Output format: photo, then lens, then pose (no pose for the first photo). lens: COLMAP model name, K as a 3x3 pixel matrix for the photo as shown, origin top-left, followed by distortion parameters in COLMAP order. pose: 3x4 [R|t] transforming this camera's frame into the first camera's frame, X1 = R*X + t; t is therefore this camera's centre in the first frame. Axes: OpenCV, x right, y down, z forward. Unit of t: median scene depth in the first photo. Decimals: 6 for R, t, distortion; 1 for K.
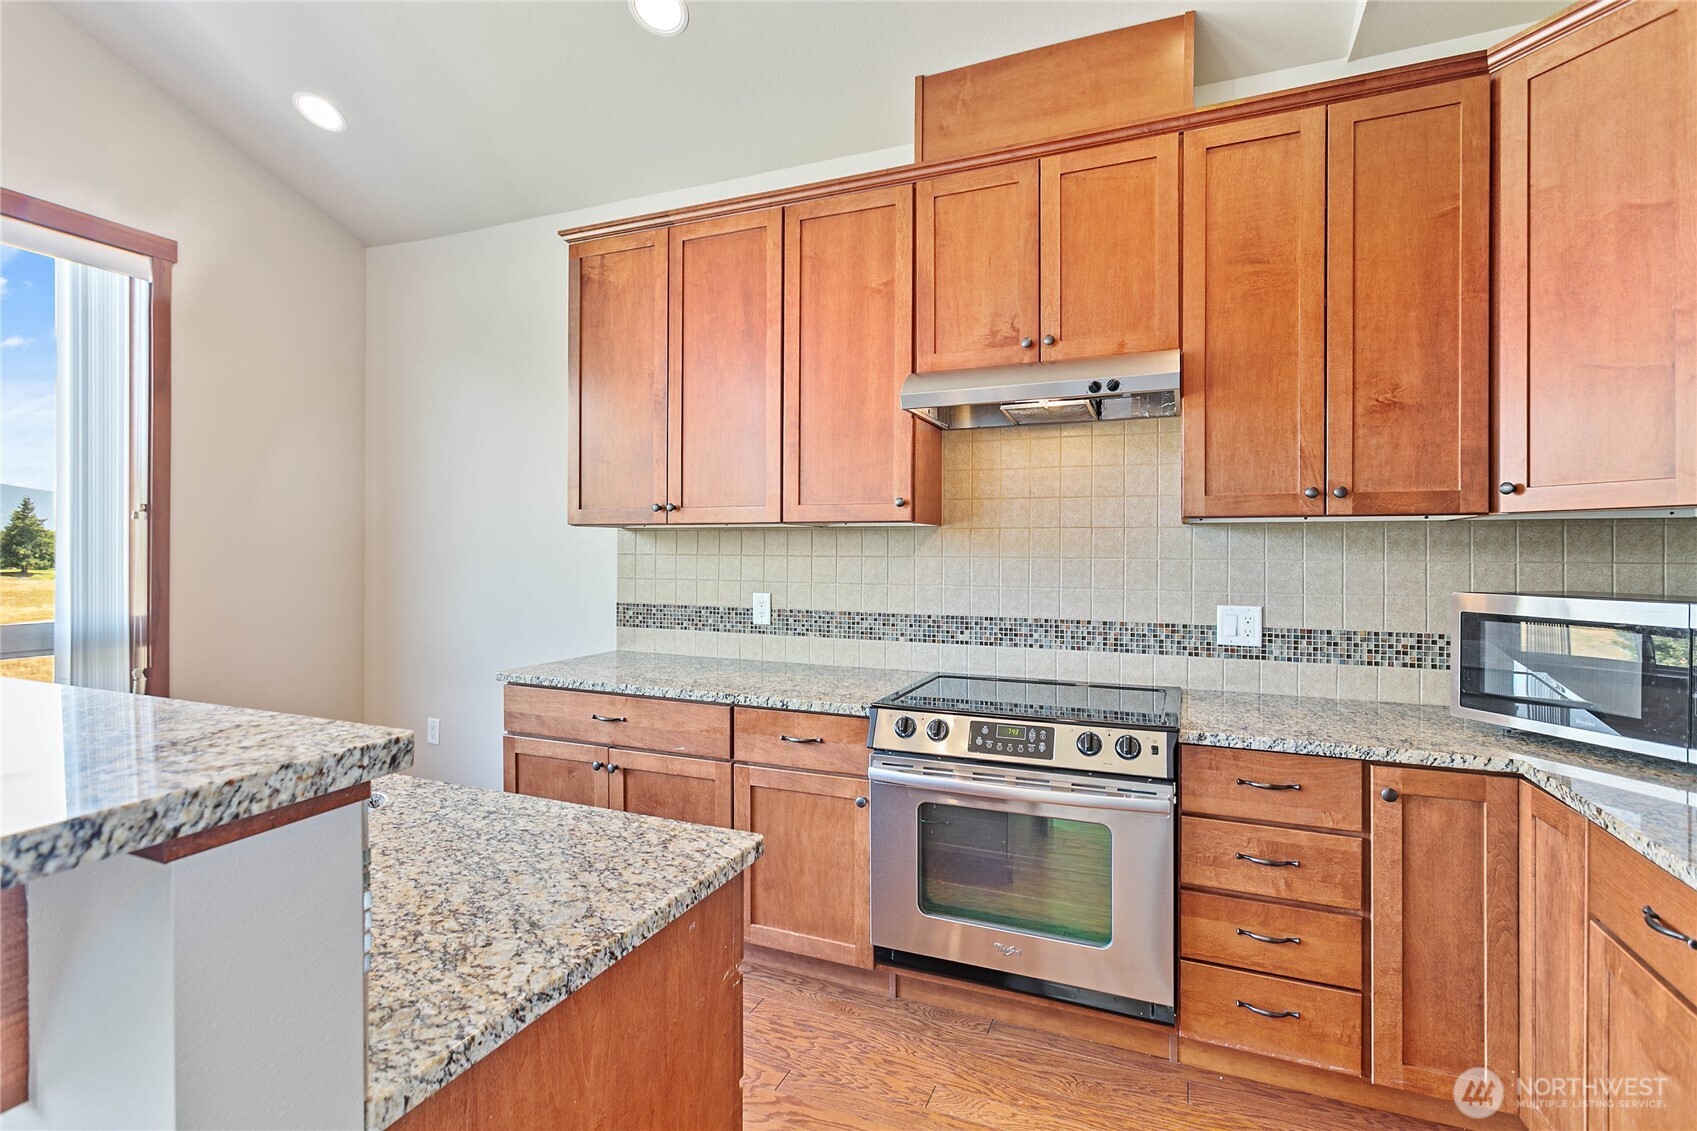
lens RADIAL K [[808.5, 0, 837.0], [0, 808.5, 548.8], [0, 0, 1]] dist [-0.000588, 0.000212]
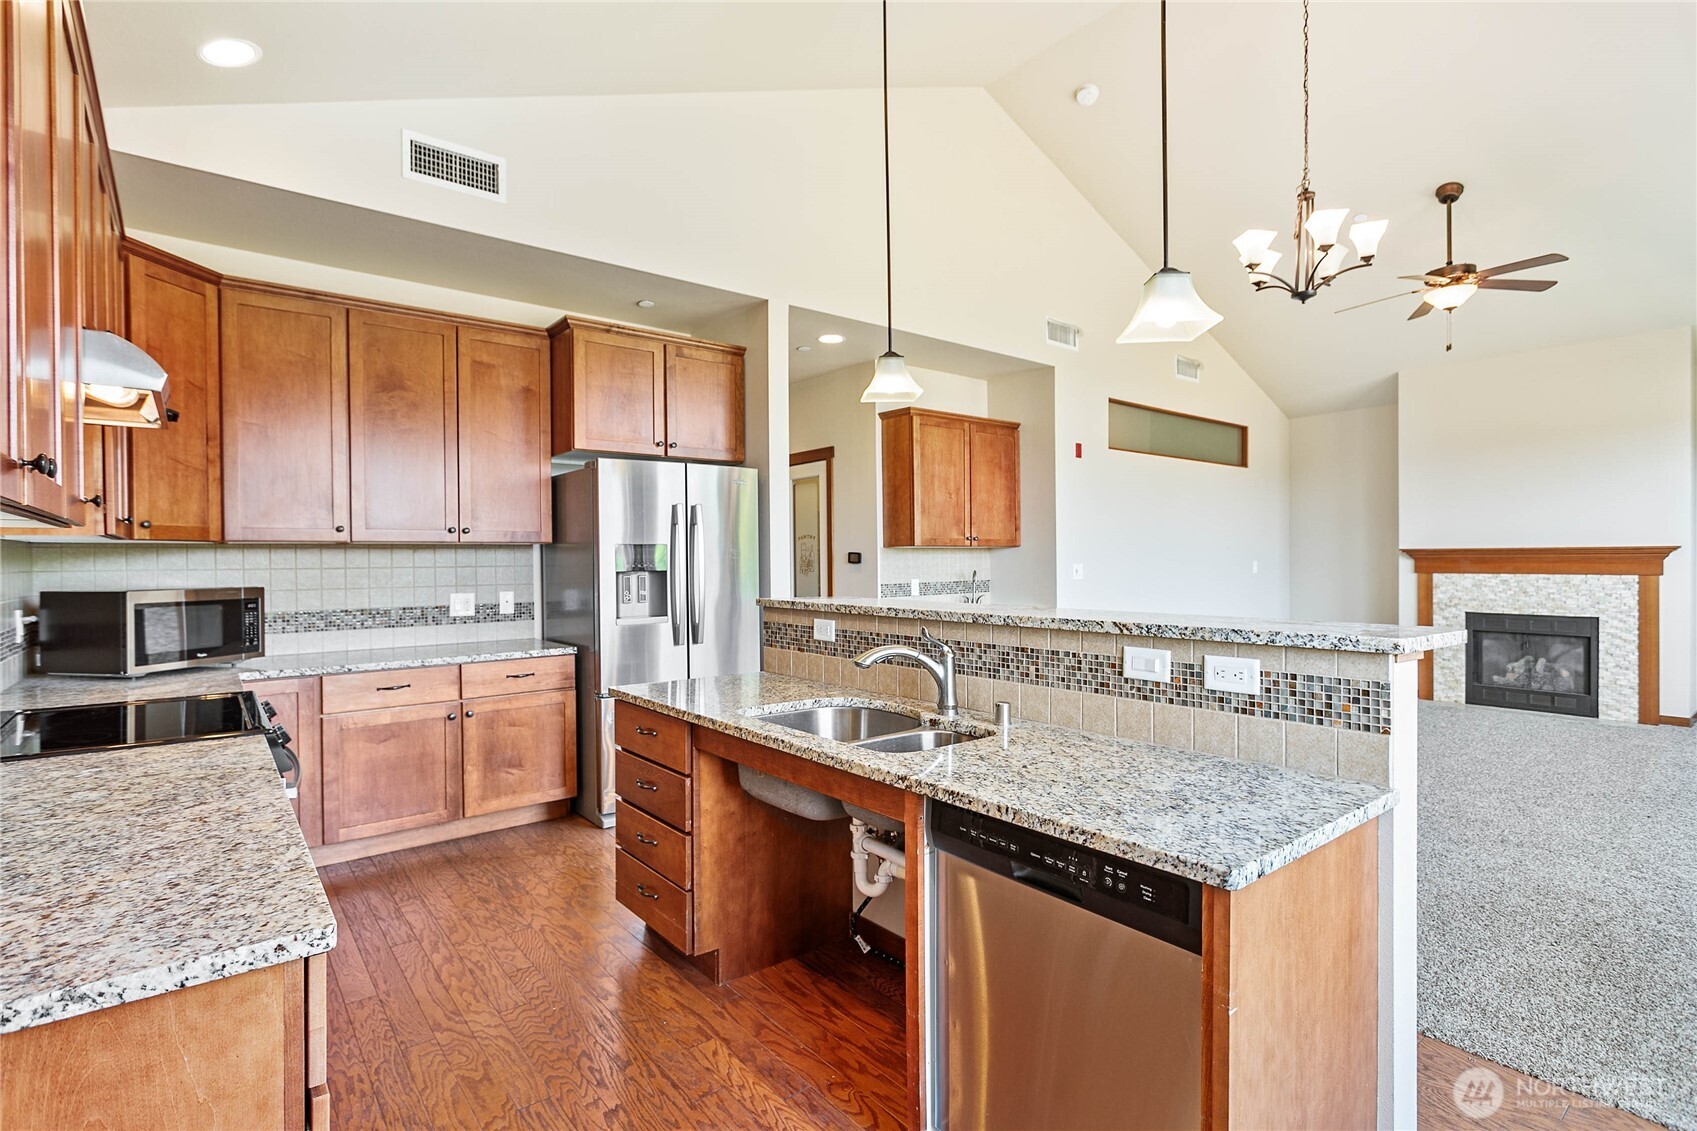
lens RADIAL K [[812.8, 0, 844.7], [0, 812.8, 564.6], [0, 0, 1]] dist [-0.001073, 0.000632]
pose [[-0.883658, -0.003202, 0.468123, -0.825089], [-0.000341, 0.999981, 0.006197, -0.004500], [-0.468134, 0.005316, -0.883642, 1.280863]]
